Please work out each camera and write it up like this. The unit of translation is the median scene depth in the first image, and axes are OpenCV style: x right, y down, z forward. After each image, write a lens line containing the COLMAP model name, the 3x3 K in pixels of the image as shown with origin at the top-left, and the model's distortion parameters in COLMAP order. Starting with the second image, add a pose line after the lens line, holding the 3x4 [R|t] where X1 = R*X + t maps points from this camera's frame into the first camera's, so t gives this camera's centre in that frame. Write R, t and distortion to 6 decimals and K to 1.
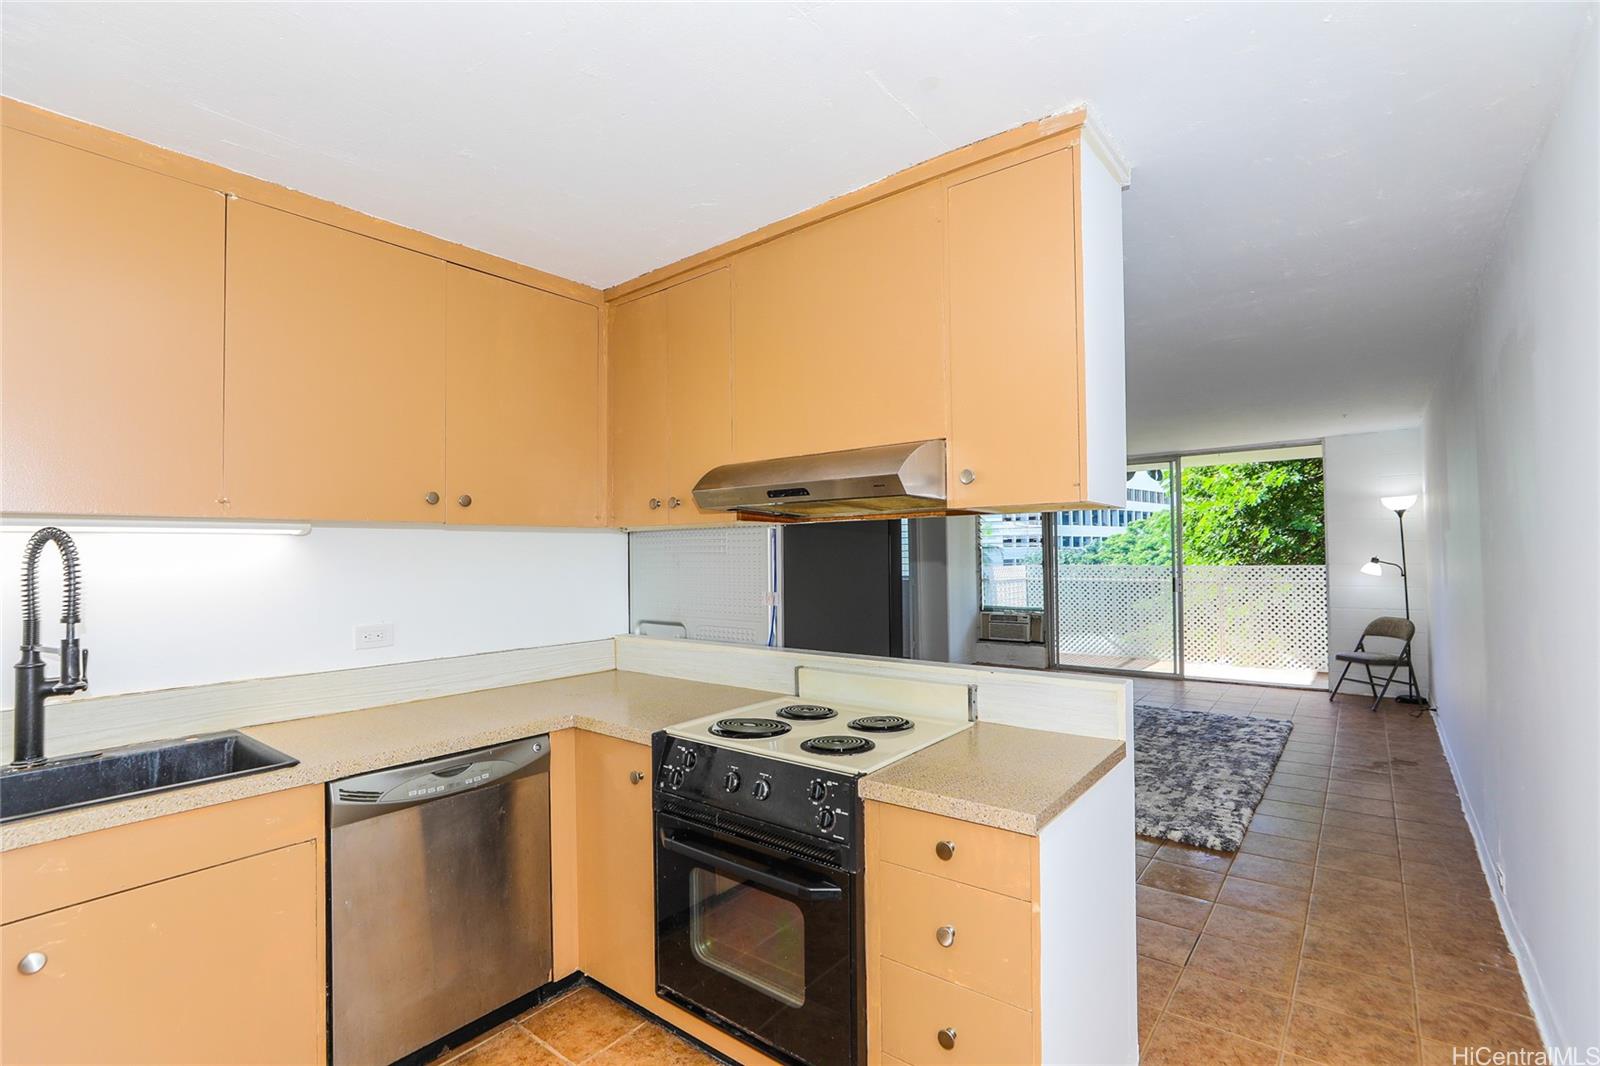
lens RADIAL K [[724.2, 0, 800.1], [0, 724.2, 541.2], [0, 0, 1]] dist [-0.008629, 0.001199]
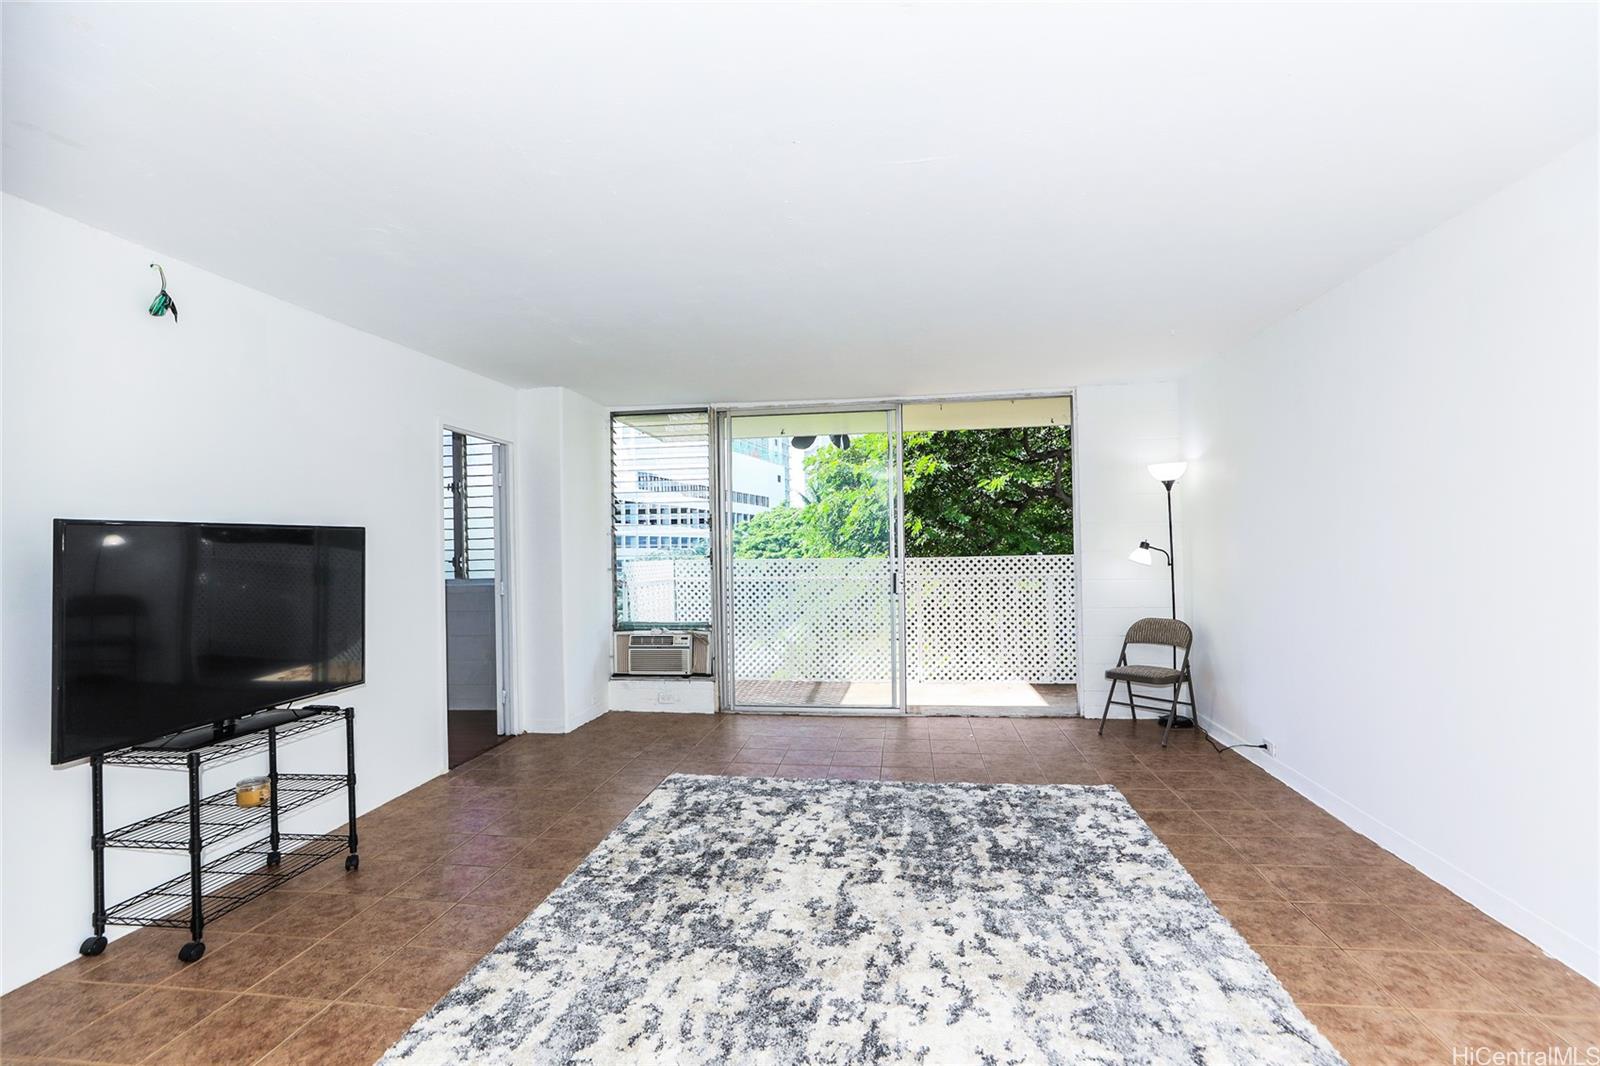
lens RADIAL K [[724.2, 0, 797.9], [0, 724.2, 541.3], [0, 0, 1]] dist [-0.008629, 0.001199]
pose [[0.862881, 0.005298, 0.505379, 0.076126], [-0.003848, 0.999985, -0.003913, 0.022105], [-0.505393, 0.001432, 0.862888, 0.438466]]
